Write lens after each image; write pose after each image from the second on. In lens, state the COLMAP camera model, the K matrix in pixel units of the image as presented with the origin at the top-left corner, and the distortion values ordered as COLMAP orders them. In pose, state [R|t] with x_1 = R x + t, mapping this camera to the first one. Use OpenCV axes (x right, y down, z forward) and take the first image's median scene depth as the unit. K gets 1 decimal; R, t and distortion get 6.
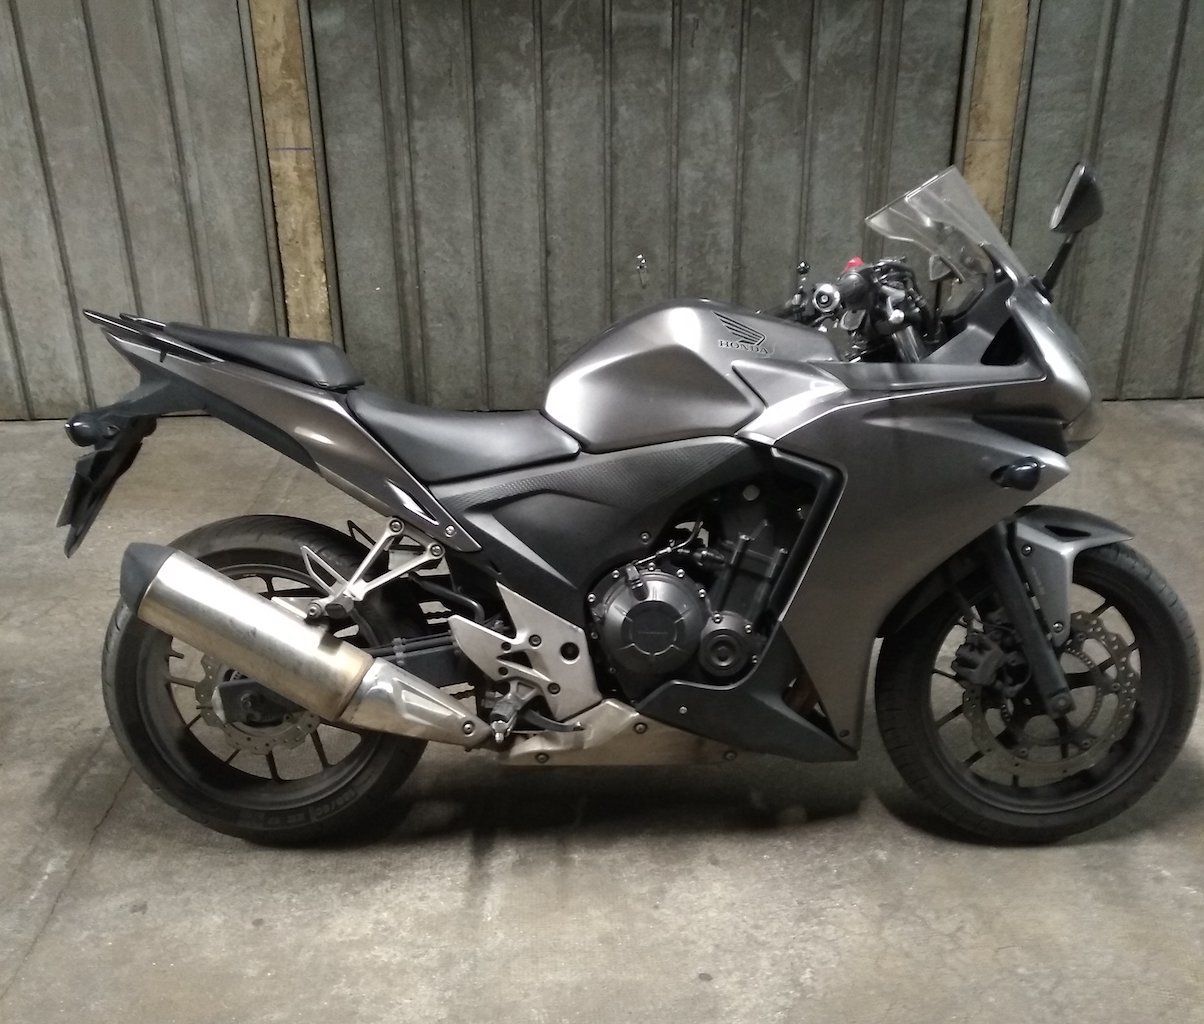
lens RADIAL K [[1263.4, 0, 596.1], [0, 1263.4, 647.0], [0, 0, 1]] dist [-0.044298, 0.112937]
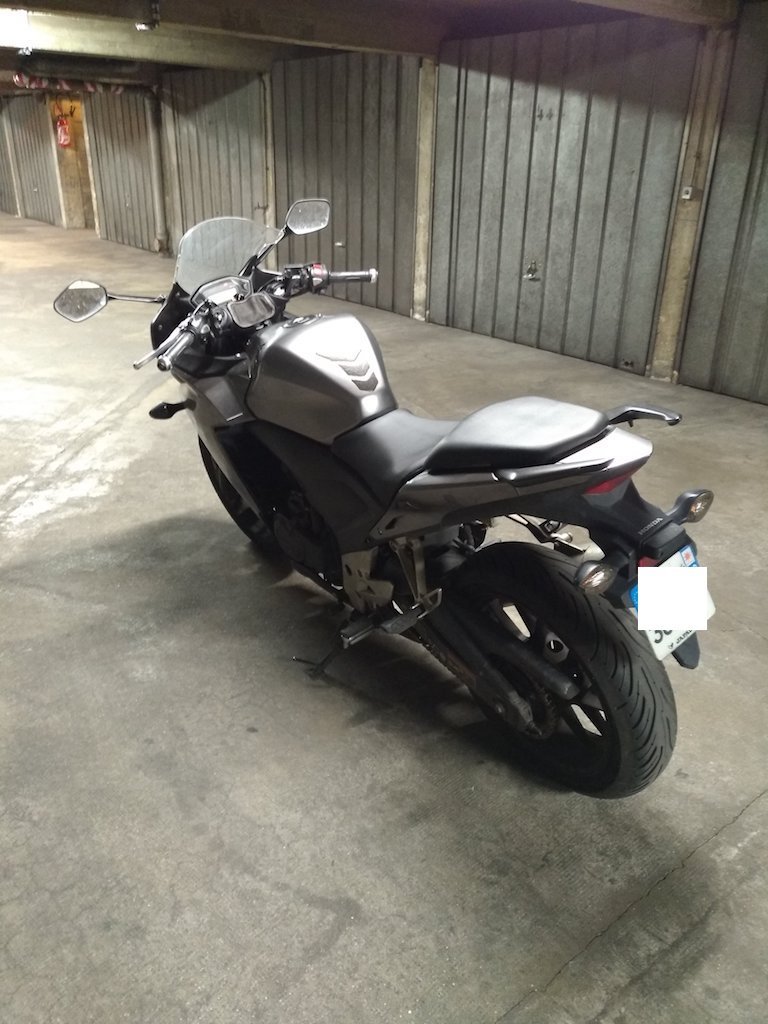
lens RADIAL K [[809.0, 0, 379.9], [0, 809.0, 513.7], [0, 0, 1]] dist [-0.027865, 0.090967]
pose [[-0.599583, -0.332164, 0.728126, -0.356587], [0.342057, 0.716156, 0.608373, -0.321356], [-0.723531, 0.613831, -0.315776, 0.672120]]
